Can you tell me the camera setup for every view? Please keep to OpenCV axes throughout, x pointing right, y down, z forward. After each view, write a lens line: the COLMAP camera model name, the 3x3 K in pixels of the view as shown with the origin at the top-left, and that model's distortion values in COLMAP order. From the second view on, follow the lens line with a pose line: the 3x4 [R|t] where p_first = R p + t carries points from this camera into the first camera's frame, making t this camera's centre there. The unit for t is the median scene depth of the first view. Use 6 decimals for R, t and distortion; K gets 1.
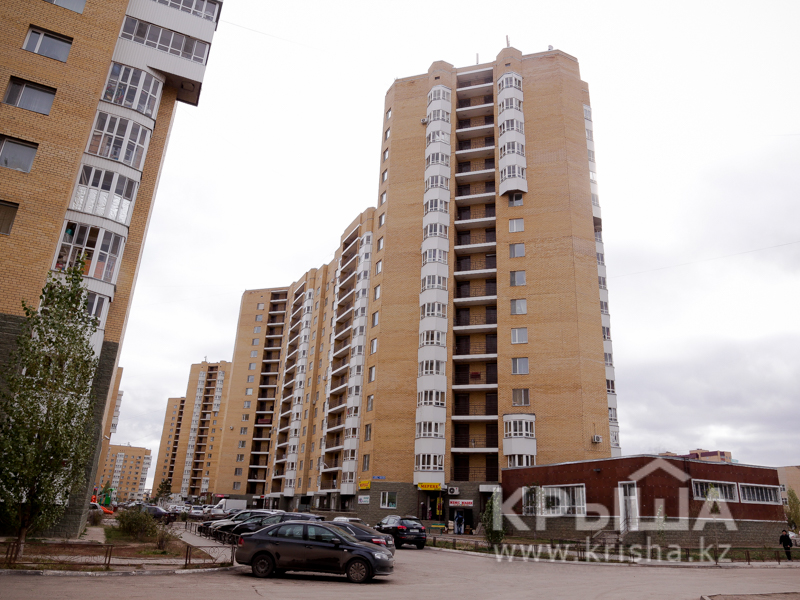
lens RADIAL K [[580.6, 0, 400.0], [0, 580.6, 300.0], [0, 0, 1]] dist [-0.070432, 0.046558]
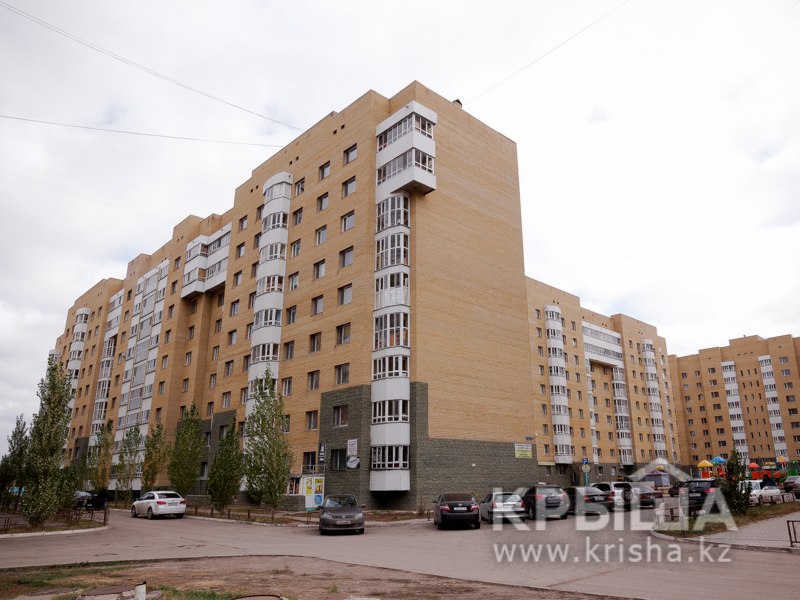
lens RADIAL K [[580.6, 0, 400.0], [0, 580.6, 300.0], [0, 0, 1]] dist [-0.070432, 0.046558]
pose [[0.222346, -0.295799, -0.929013, 0.966127], [0.332195, 0.918834, -0.213052, 0.187129], [0.916629, -0.261242, 0.302562, 0.559072]]
